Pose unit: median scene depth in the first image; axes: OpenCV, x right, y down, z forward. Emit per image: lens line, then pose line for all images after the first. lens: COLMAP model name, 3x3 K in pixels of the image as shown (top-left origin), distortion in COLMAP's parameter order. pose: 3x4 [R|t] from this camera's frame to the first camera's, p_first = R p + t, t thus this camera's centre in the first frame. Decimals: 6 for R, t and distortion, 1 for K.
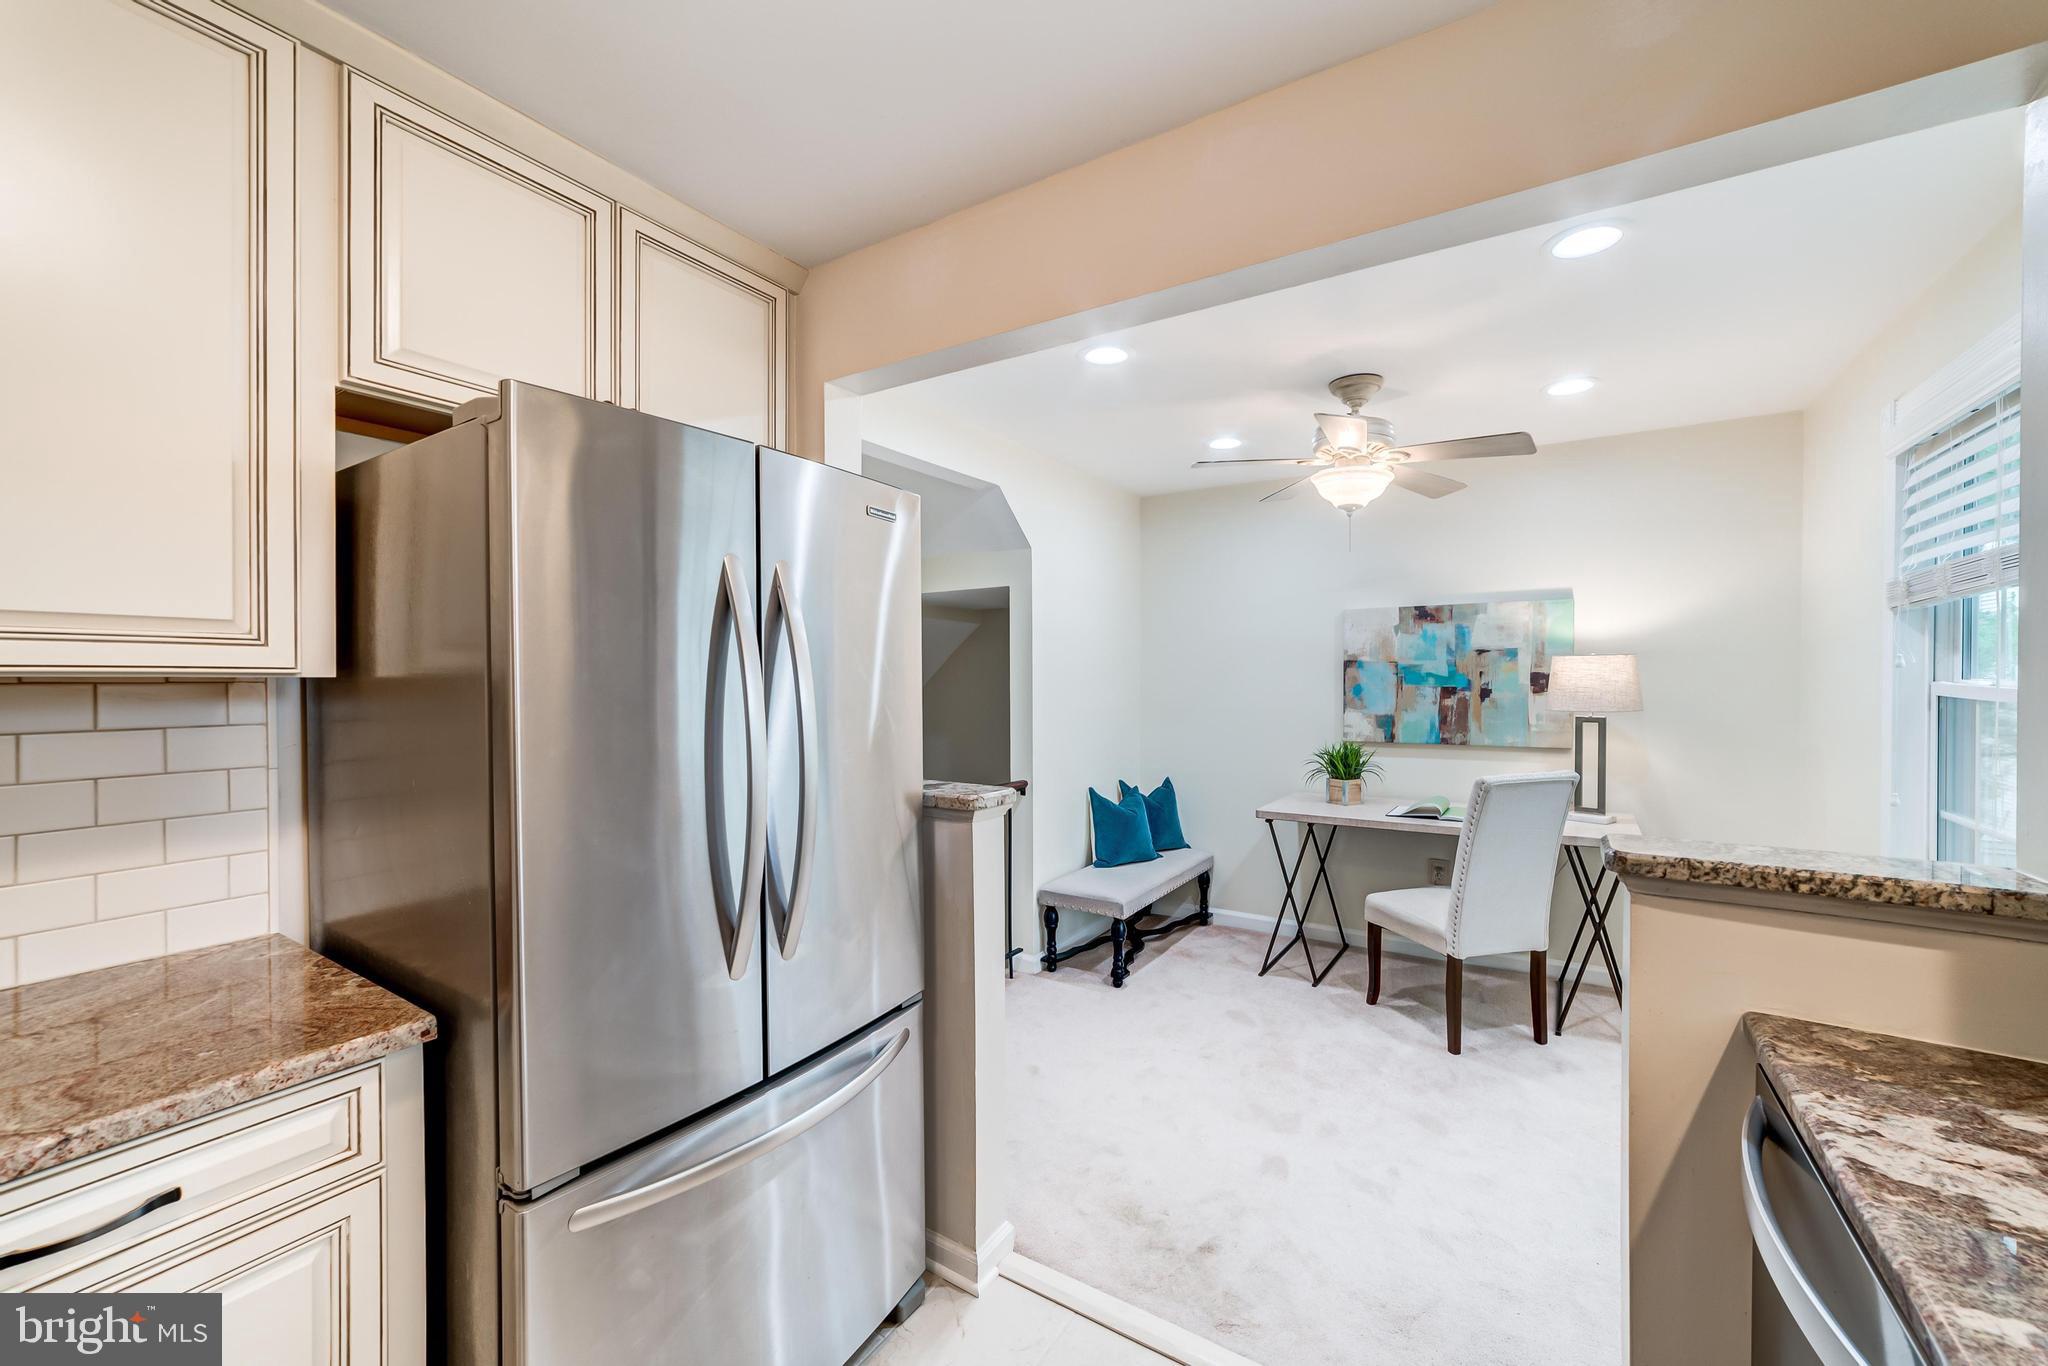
lens RADIAL K [[790.0, 0, 1045.2], [0, 790.0, 674.9], [0, 0, 1]] dist [-0.014537, 0.007297]
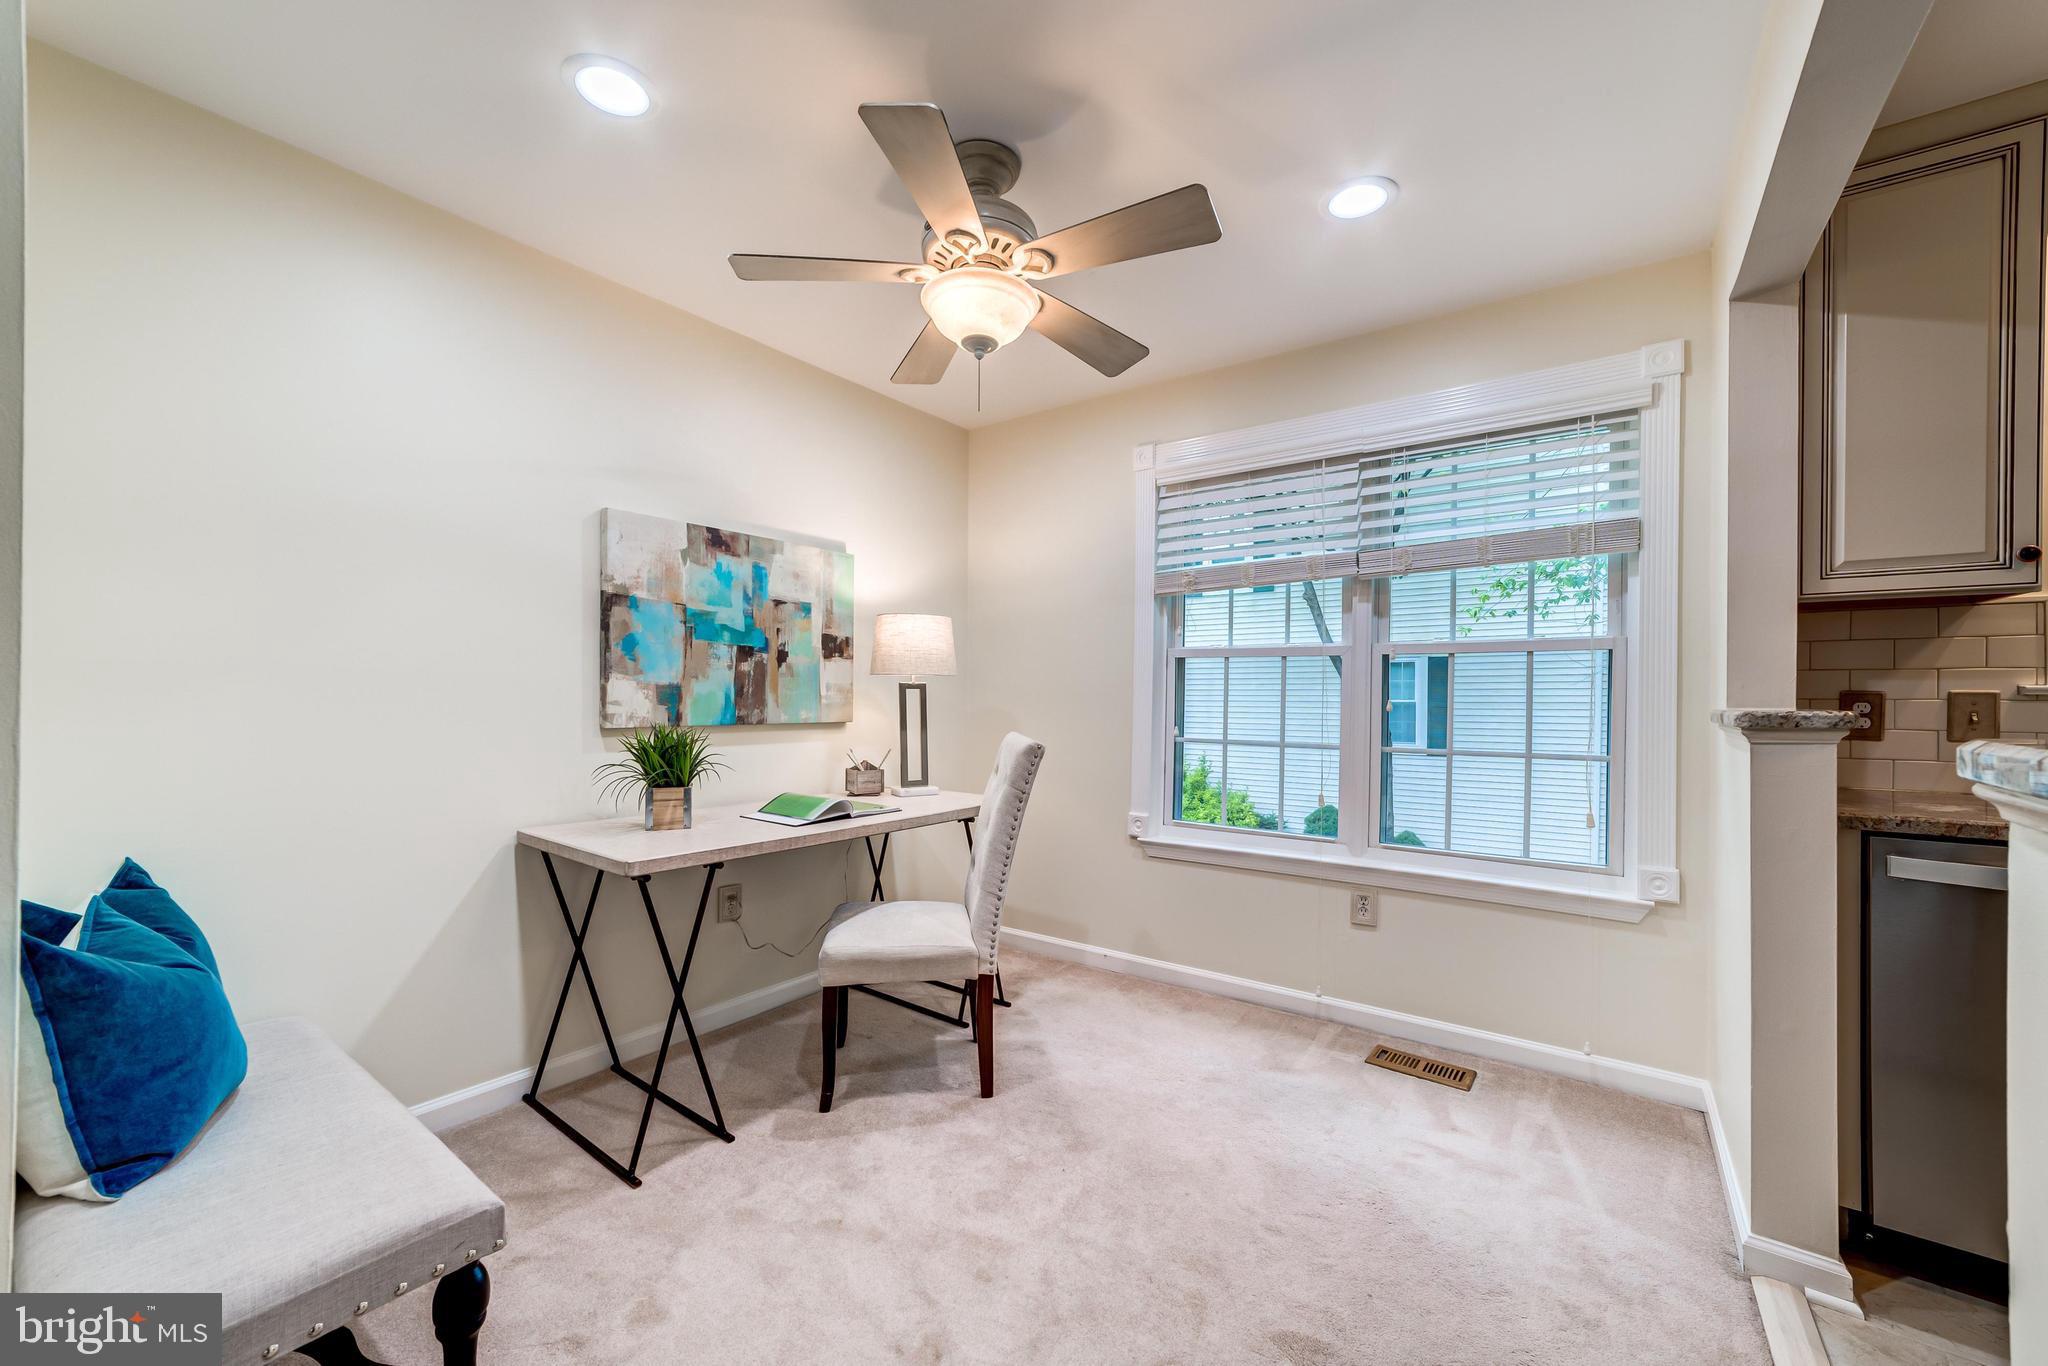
lens RADIAL K [[790.0, 0, 1055.5], [0, 790.0, 695.6], [0, 0, 1]] dist [-0.014537, 0.007297]
pose [[0.069947, 0.008950, 0.997511, -0.201031], [-0.006232, 0.999944, -0.008535, 0.067223], [-0.997531, -0.005619, 0.069998, 0.677078]]
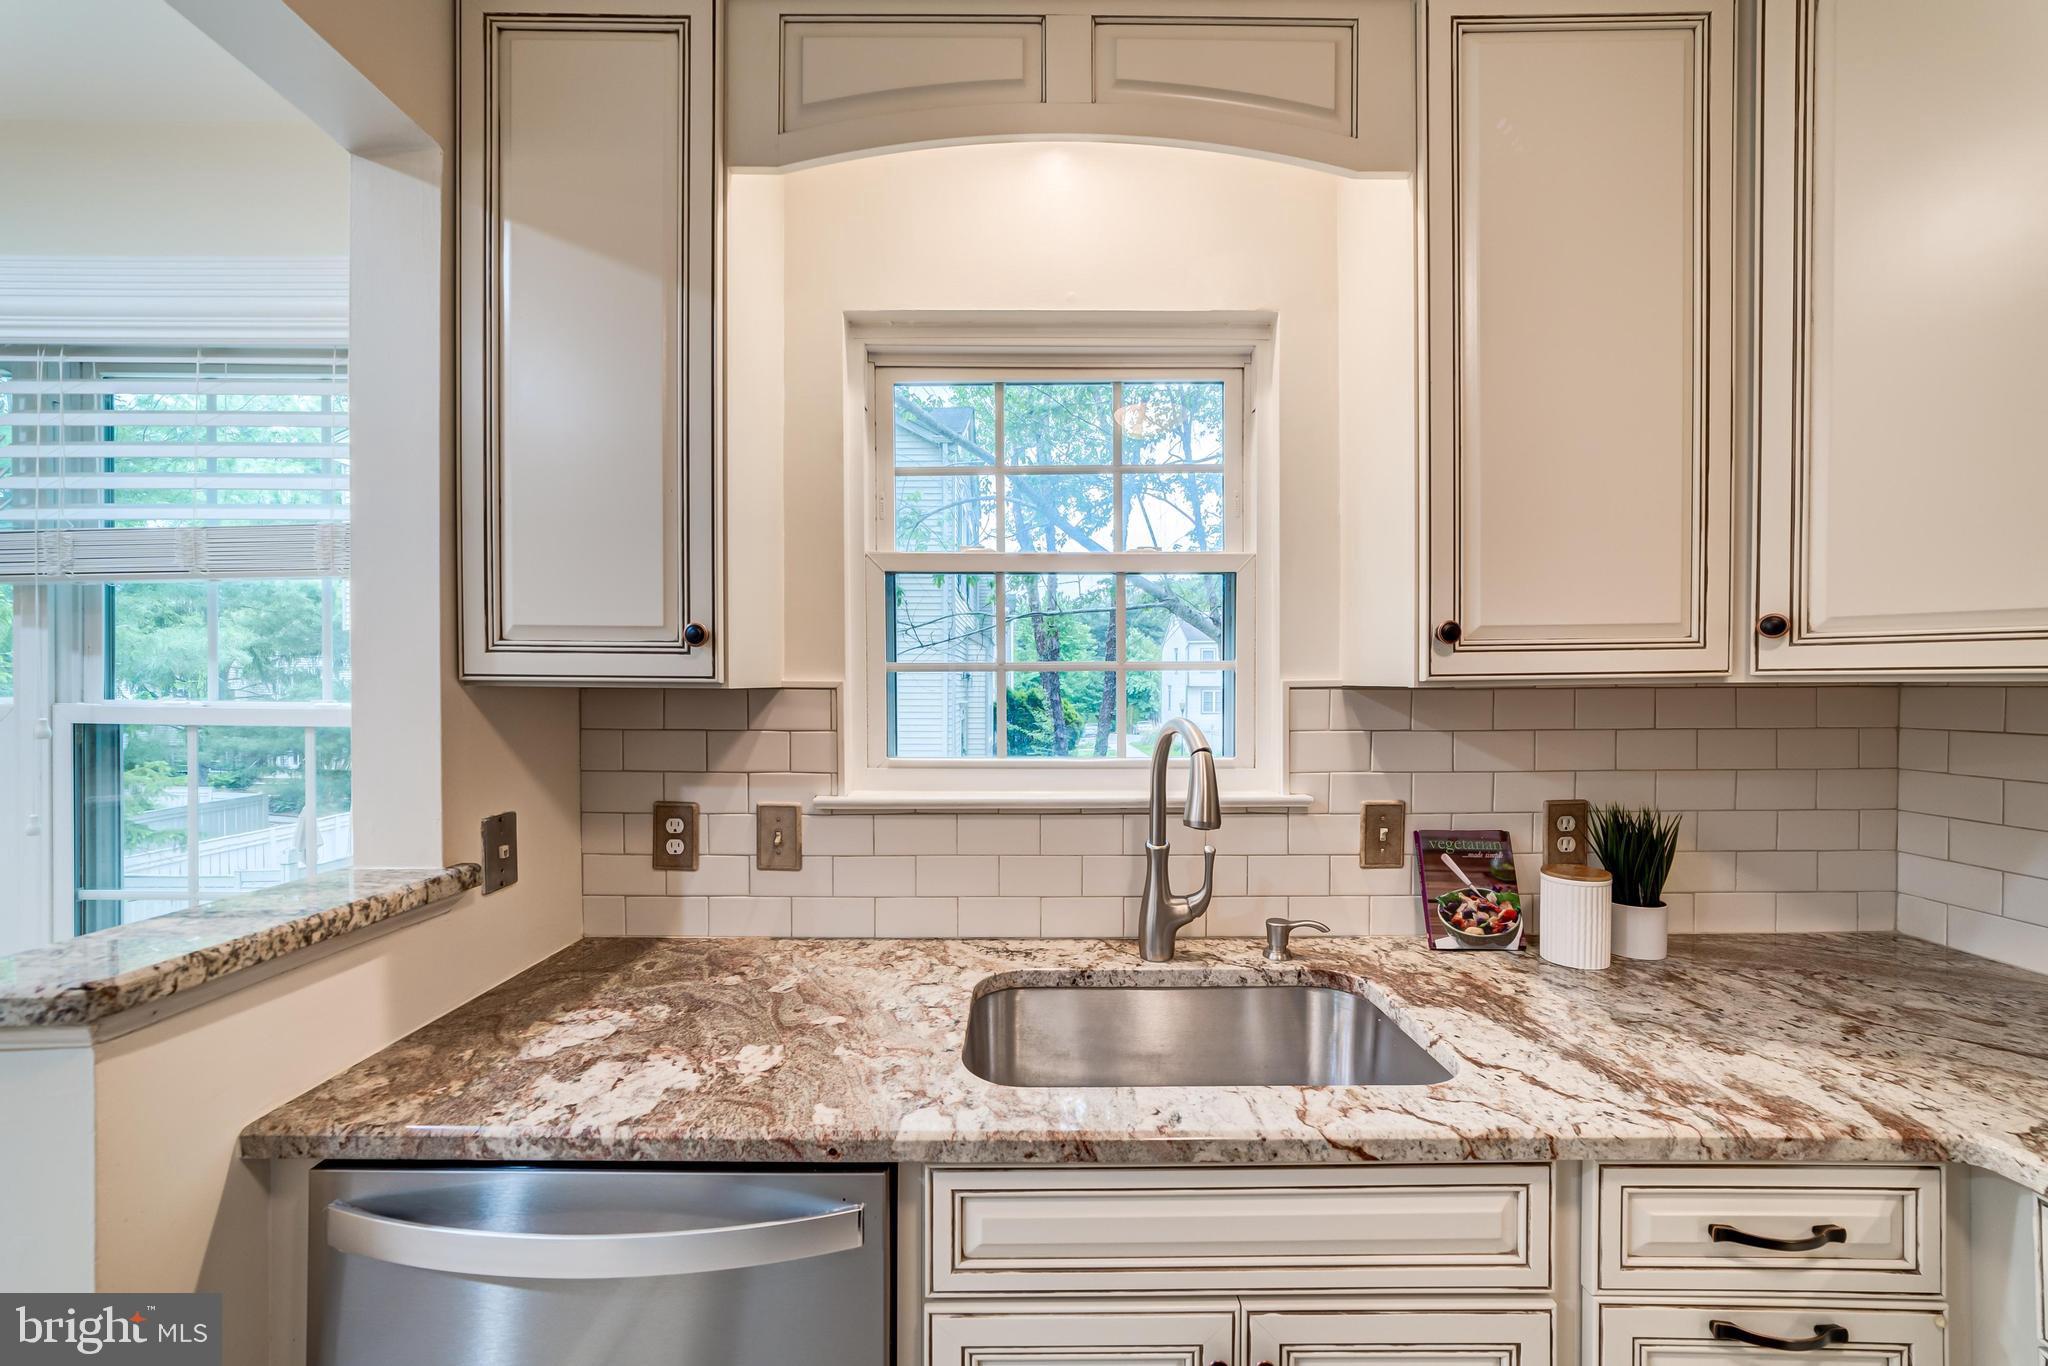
lens RADIAL K [[790.0, 0, 1025.3], [0, 790.0, 698.5], [0, 0, 1]] dist [-0.014537, 0.007297]
pose [[-0.533305, -0.007120, 0.845893, -0.040605], [-0.004051, 0.999975, 0.005863, 0.002268], [-0.845913, -0.000300, -0.533320, 0.220149]]
